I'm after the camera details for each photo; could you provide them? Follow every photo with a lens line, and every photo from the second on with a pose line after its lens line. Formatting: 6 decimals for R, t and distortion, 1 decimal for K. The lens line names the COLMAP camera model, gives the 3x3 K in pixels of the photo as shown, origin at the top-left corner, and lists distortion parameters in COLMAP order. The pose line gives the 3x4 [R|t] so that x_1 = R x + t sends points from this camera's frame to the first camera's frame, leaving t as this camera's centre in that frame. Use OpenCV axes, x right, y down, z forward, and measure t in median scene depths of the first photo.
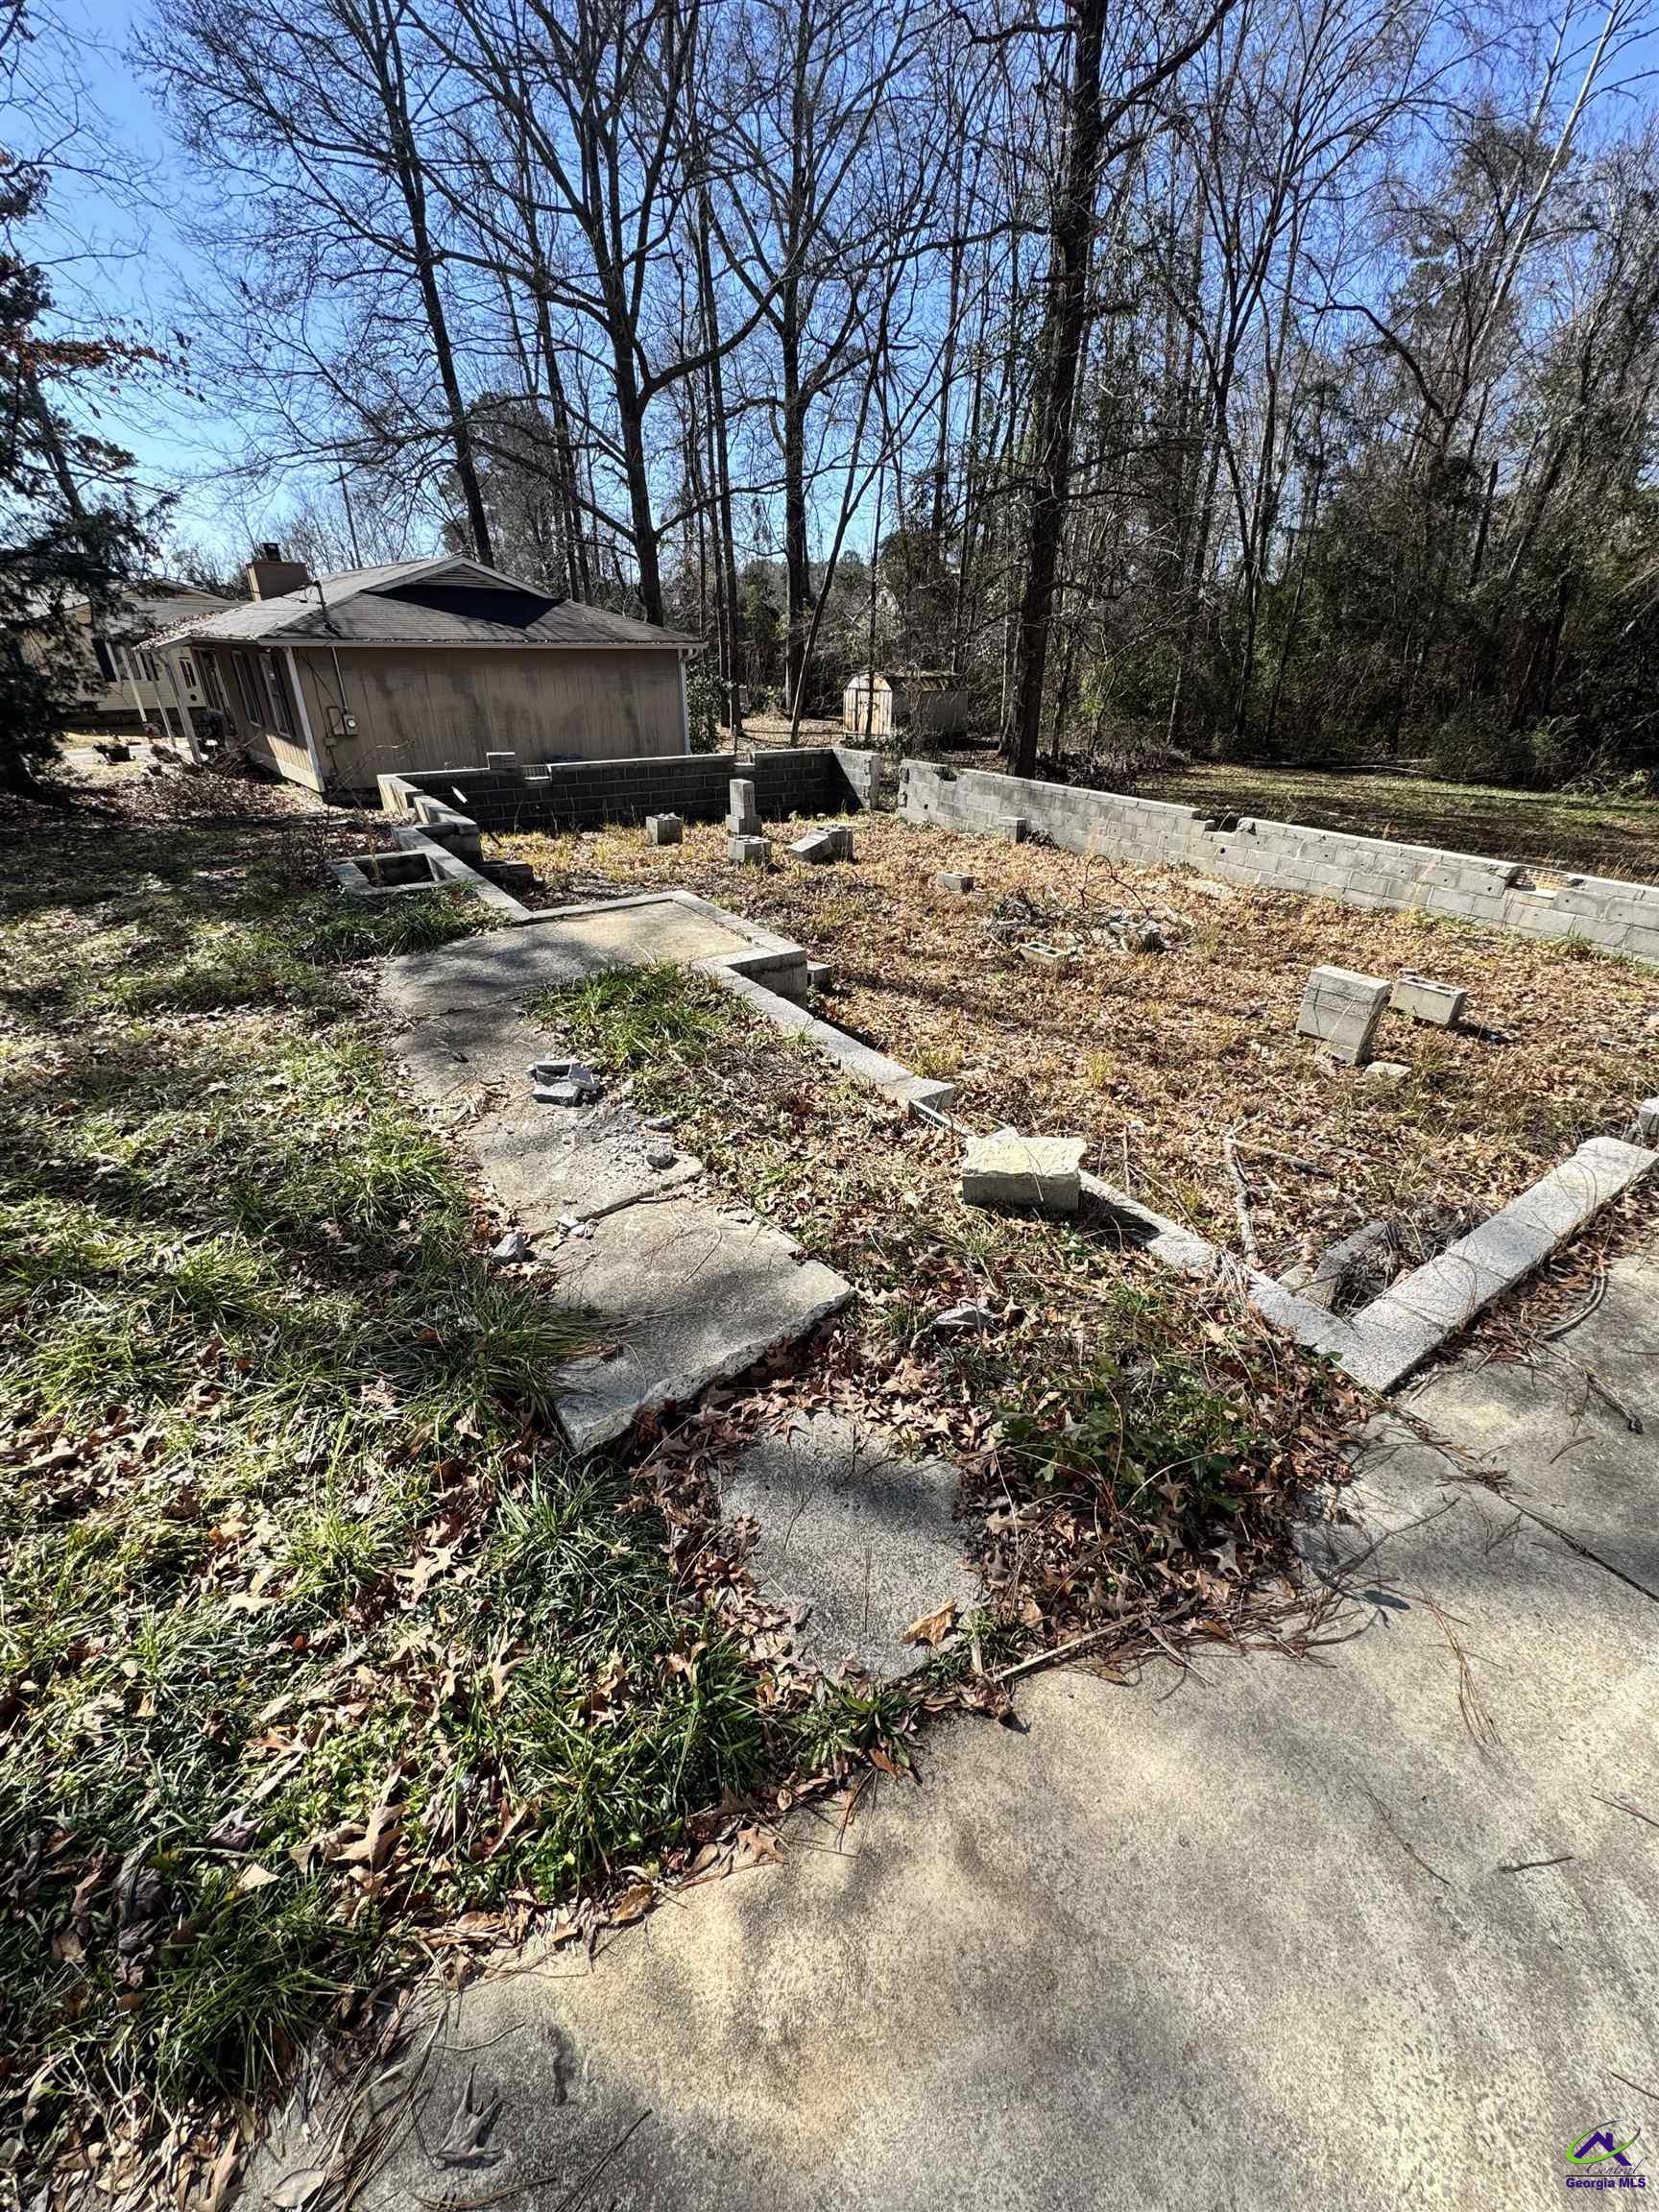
lens RADIAL K [[885.2, 0, 829.5], [0, 885.2, 1106.0], [0, 0, 1]] dist [-0.004725, 0.000909]
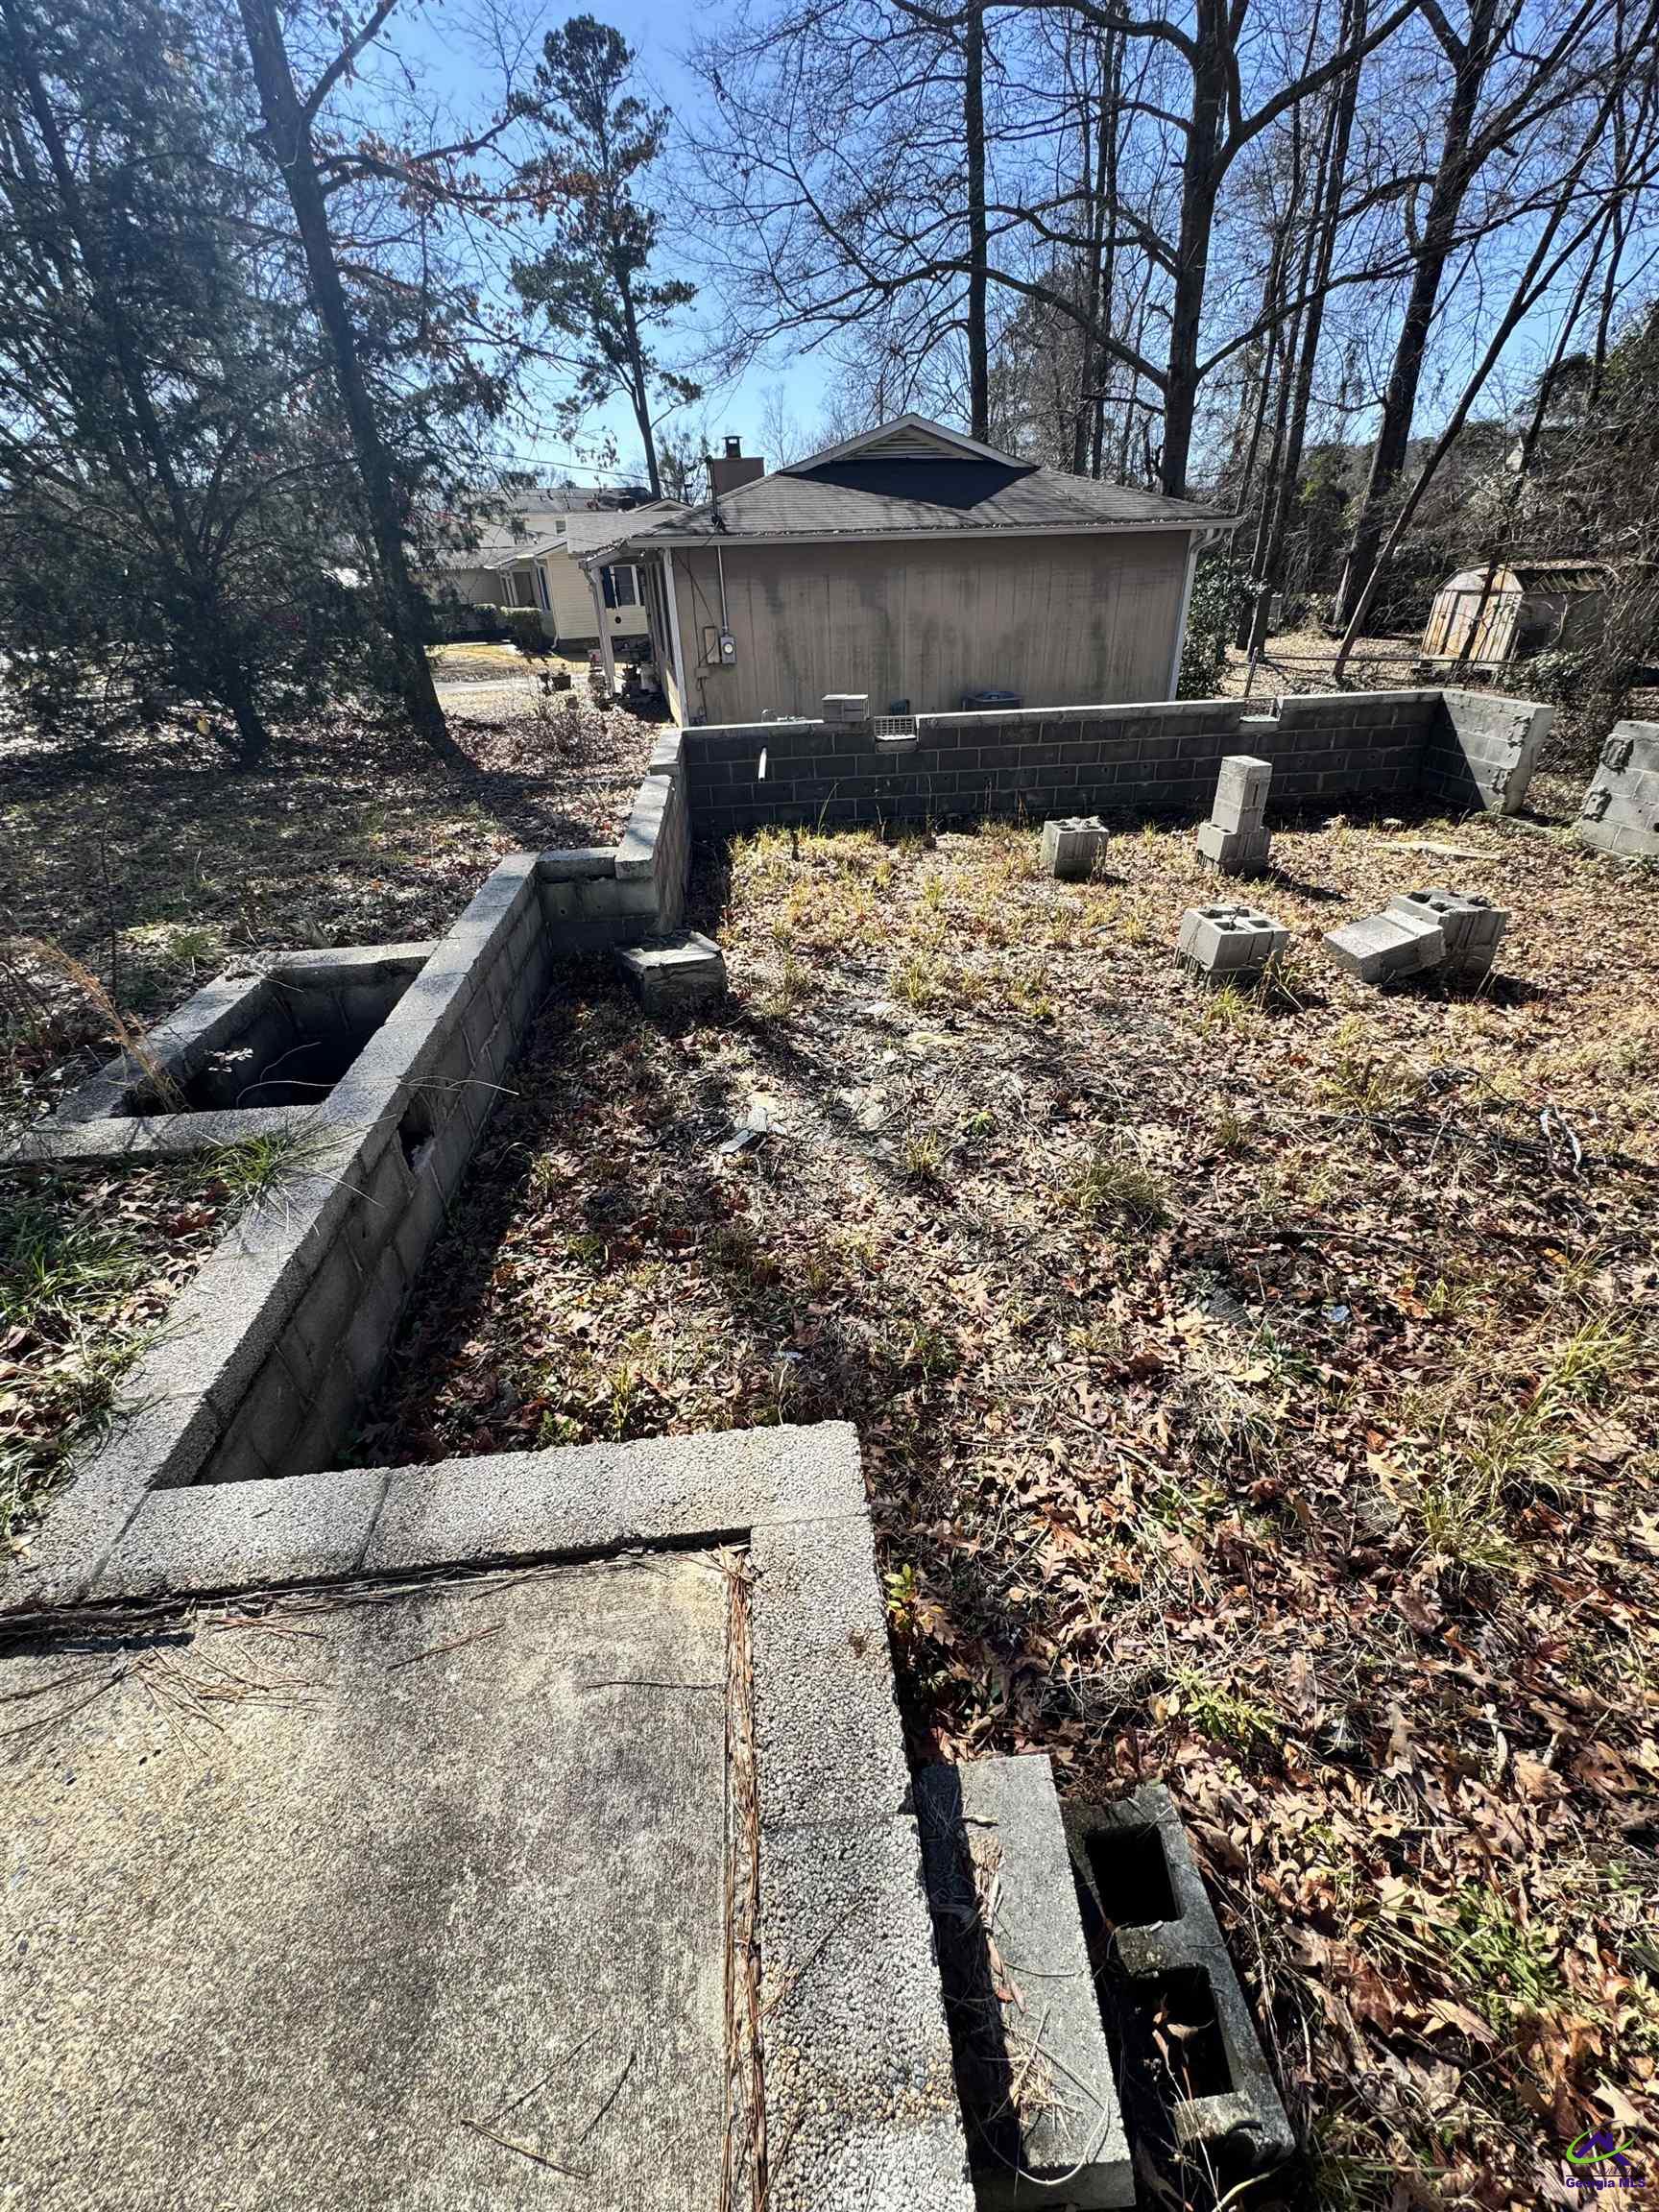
lens RADIAL K [[885.2, 0, 829.5], [0, 885.2, 1106.0], [0, 0, 1]] dist [-0.004725, 0.000909]
pose [[0.877690, 0.214751, -0.428418, -0.022698], [-0.183326, 0.976434, 0.113878, -0.084992], [0.442778, -0.021410, 0.896376, 0.195690]]
